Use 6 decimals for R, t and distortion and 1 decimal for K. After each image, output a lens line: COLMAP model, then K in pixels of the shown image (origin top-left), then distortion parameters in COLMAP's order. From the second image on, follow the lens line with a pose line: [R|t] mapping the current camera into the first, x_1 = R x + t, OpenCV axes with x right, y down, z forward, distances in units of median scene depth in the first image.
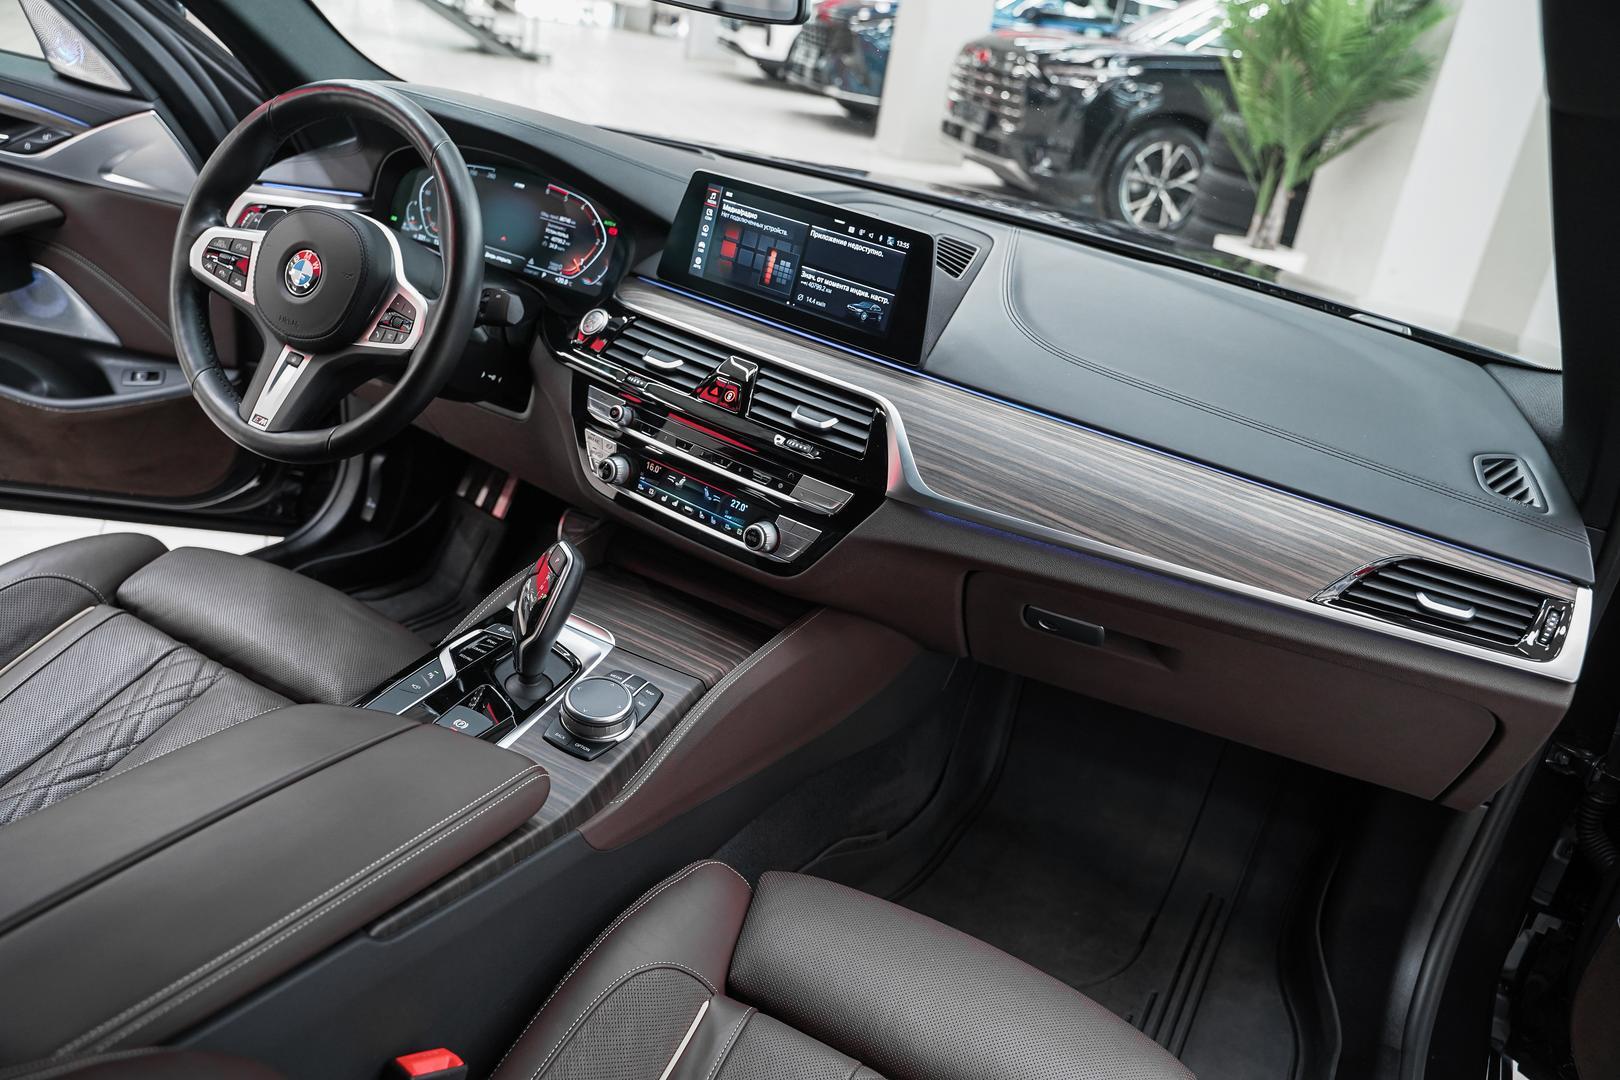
lens RADIAL K [[1288.3, 0, 804.0], [0, 1288.3, 535.6], [0, 0, 1]] dist [-0.011846, 0.013885]
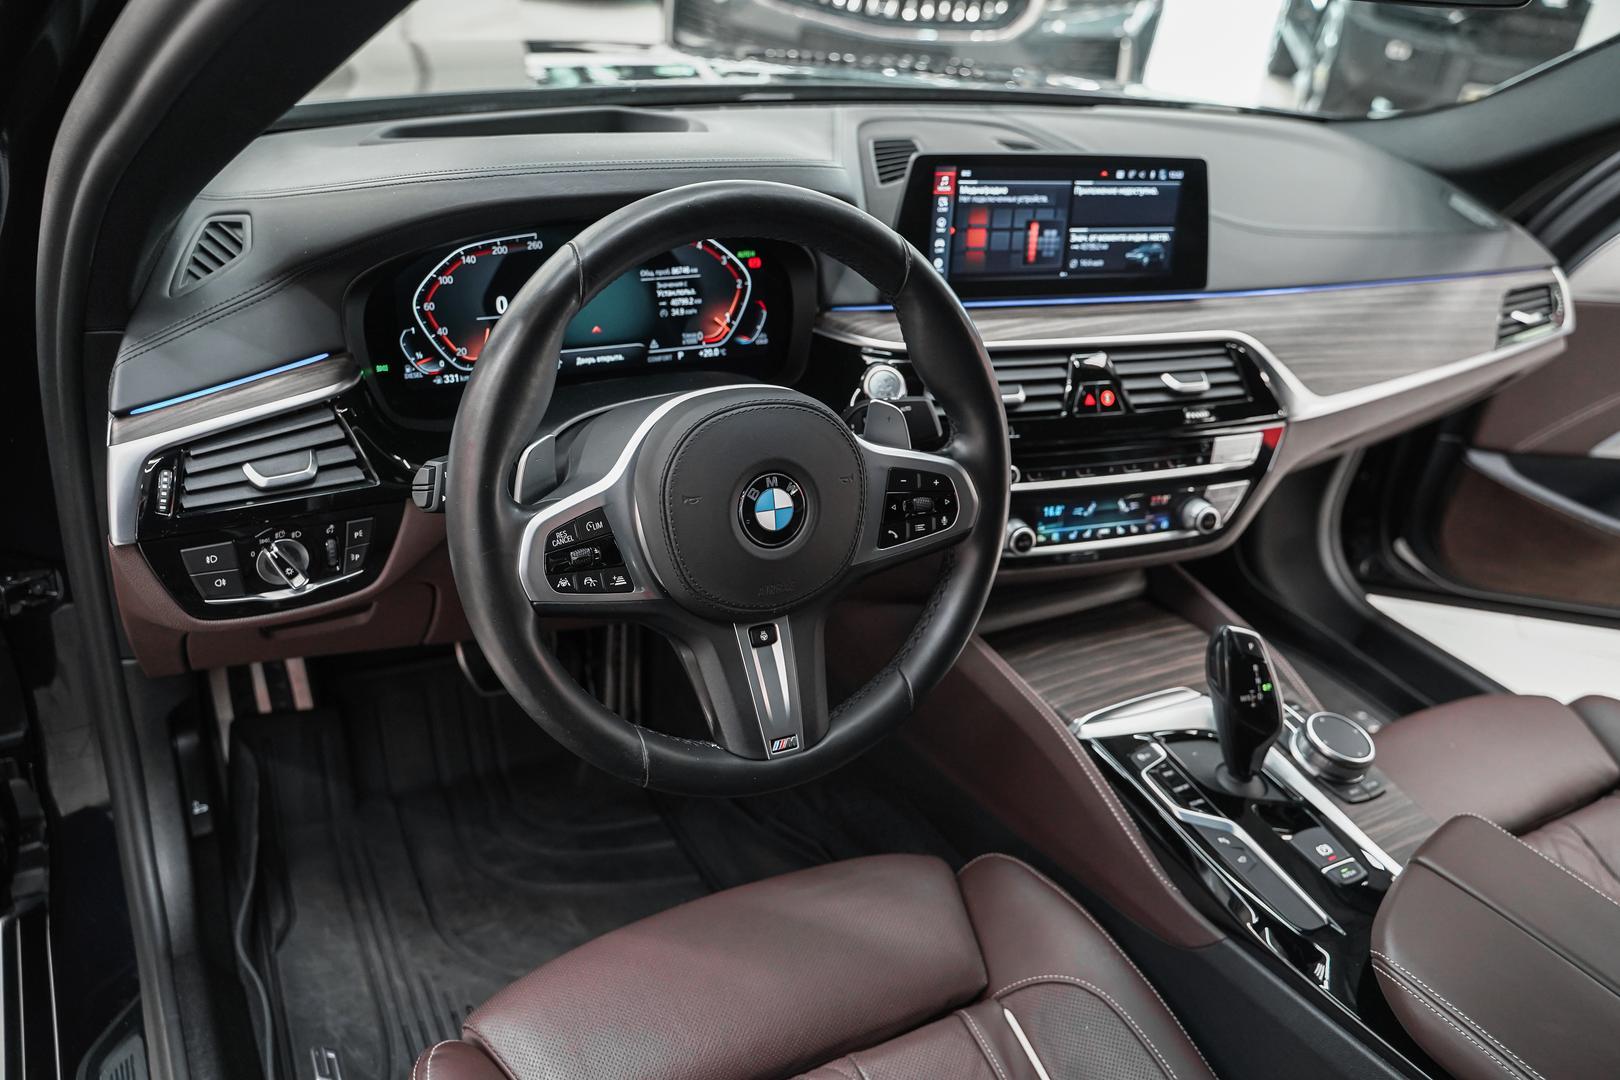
lens RADIAL K [[1288.3, 0, 809.8], [0, 1288.3, 536.2], [0, 0, 1]] dist [-0.011846, 0.013885]
pose [[0.546039, -0.498055, 0.673634, -0.788345], [0.321039, 0.867106, 0.380870, -0.415360], [-0.773806, 0.008293, 0.633369, 0.573893]]
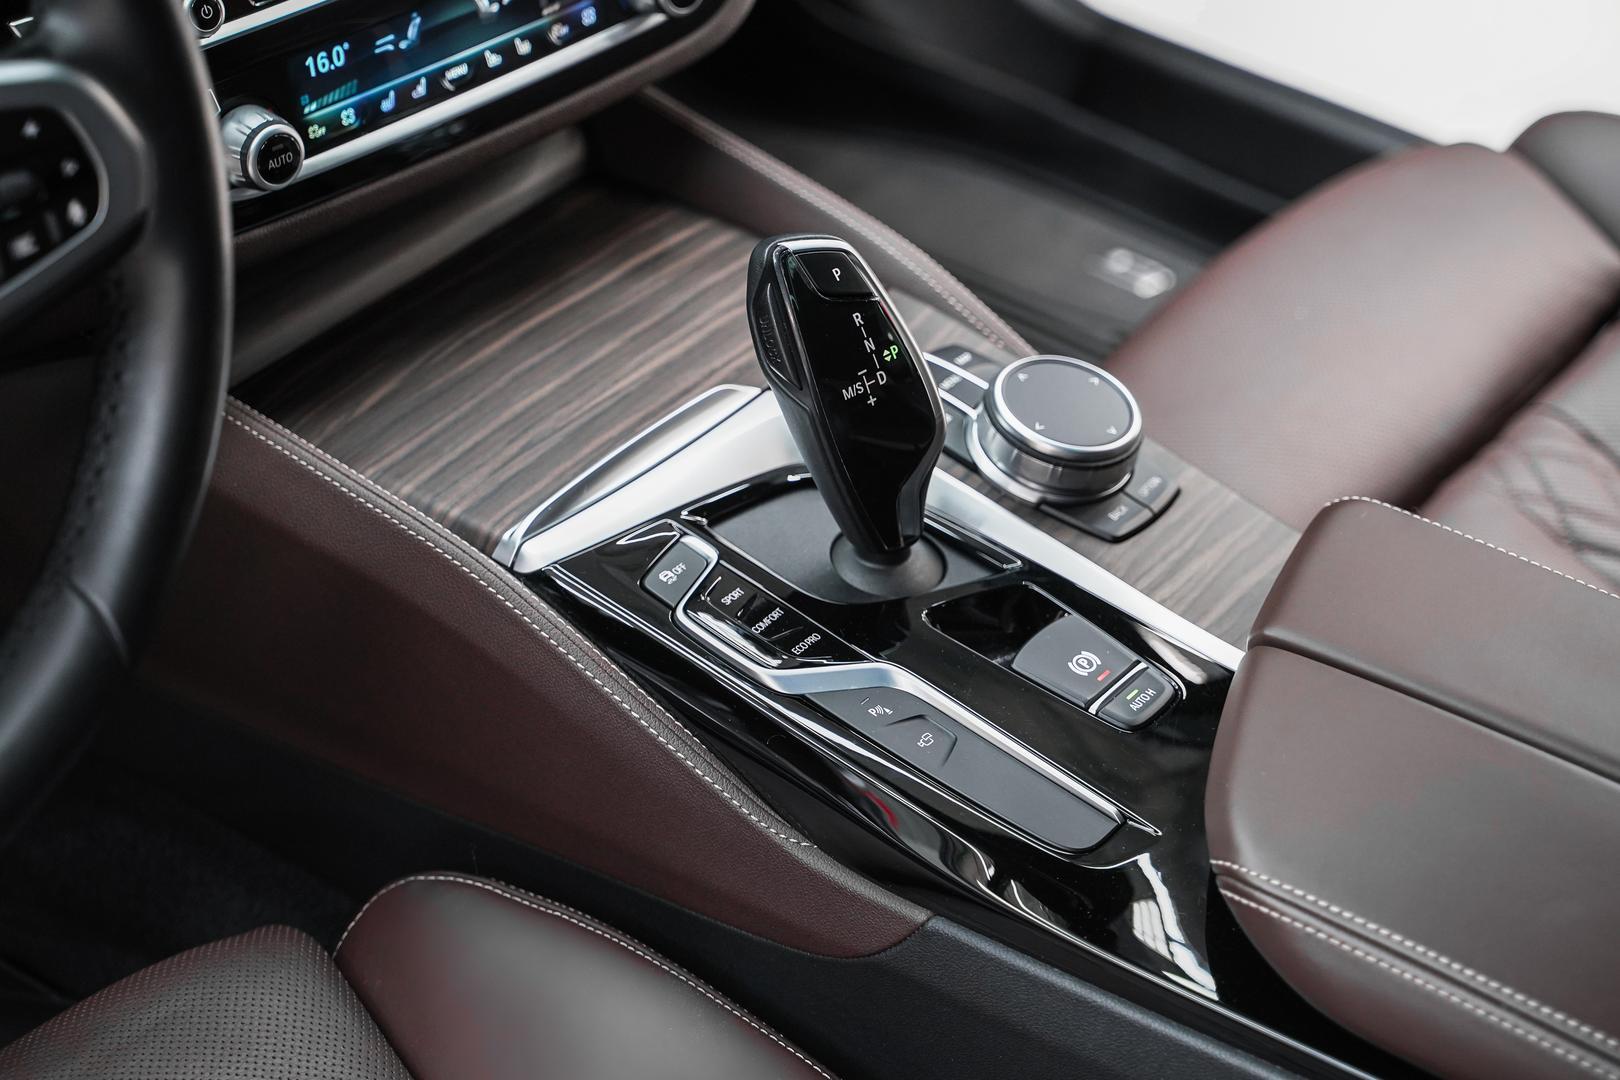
lens RADIAL K [[3239.0, 0, 809.4], [0, 3239.0, 491.0], [0, 0, 1]] dist [-0.005587, 0.000000]
pose [[0.176294, -0.717486, 0.673895, -0.777671], [0.378107, 0.681455, 0.626621, -0.479669], [-0.908821, 0.144335, 0.391423, 0.538055]]
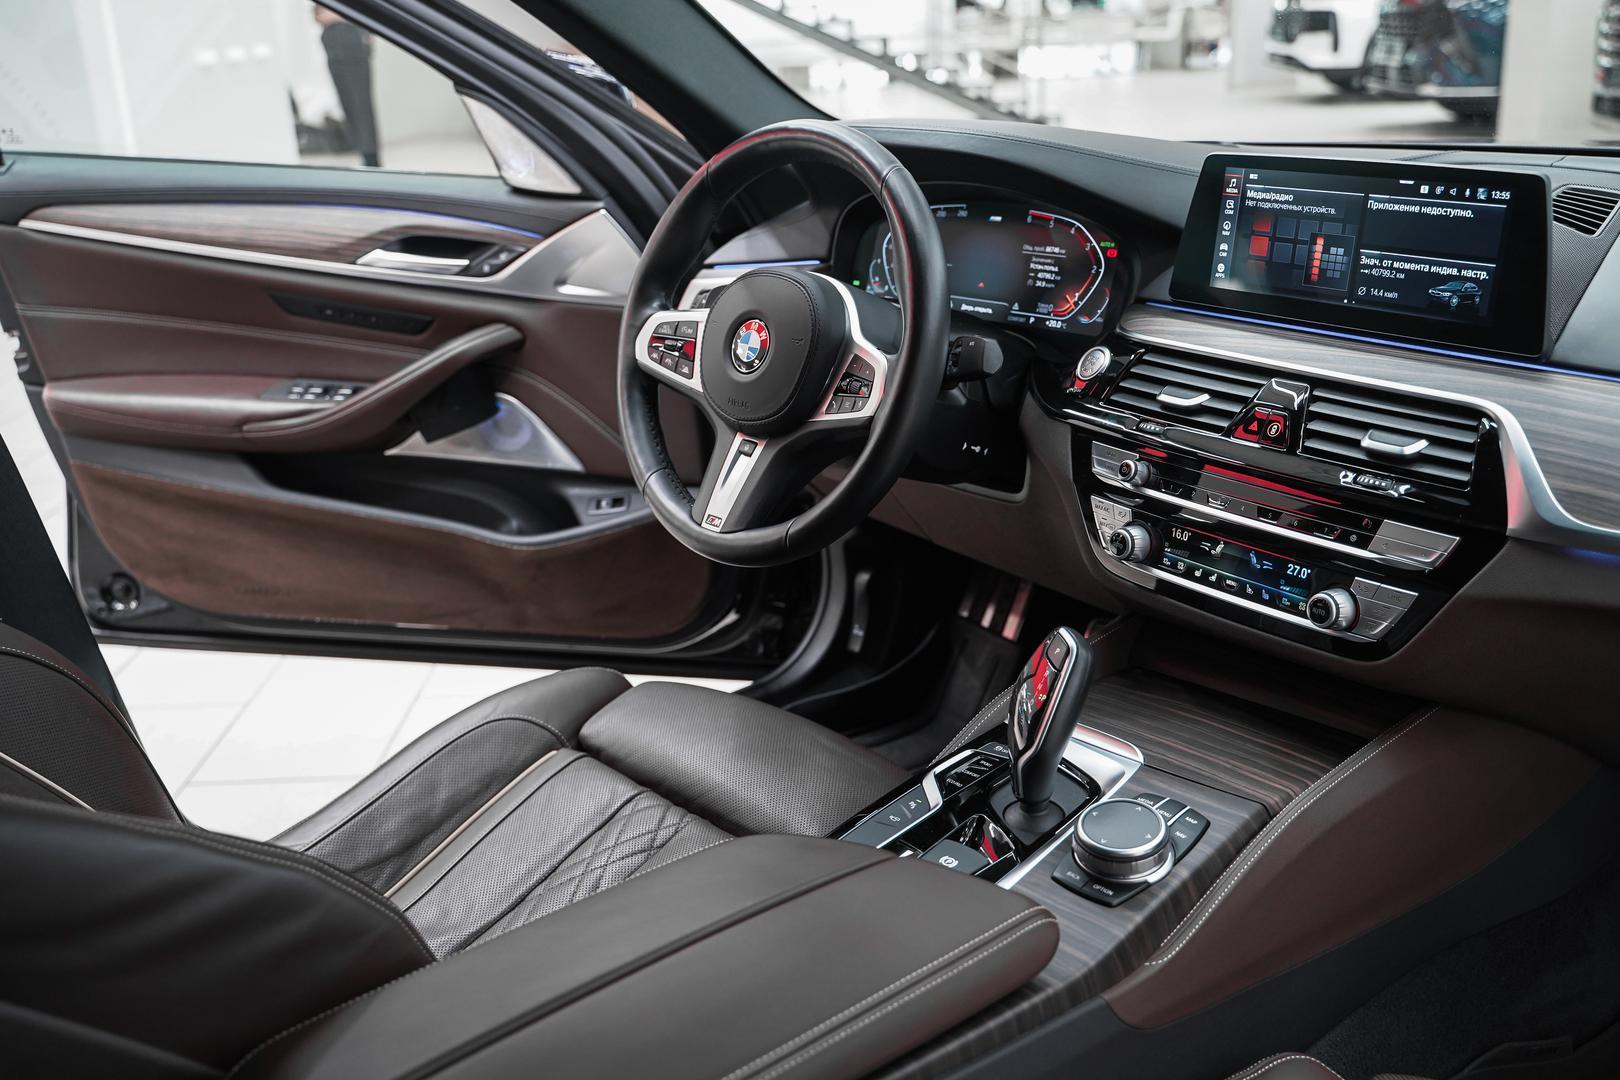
lens RADIAL K [[1609.2, 0, 792.9], [0, 1609.2, 527.5], [0, 0, 1]] dist [-0.001279, 0.000000]
pose [[0.924316, -0.091779, -0.370429, 0.025019], [0.050953, 0.991640, -0.118552, 0.044756], [0.378212, 0.090705, 0.921264, 0.026340]]
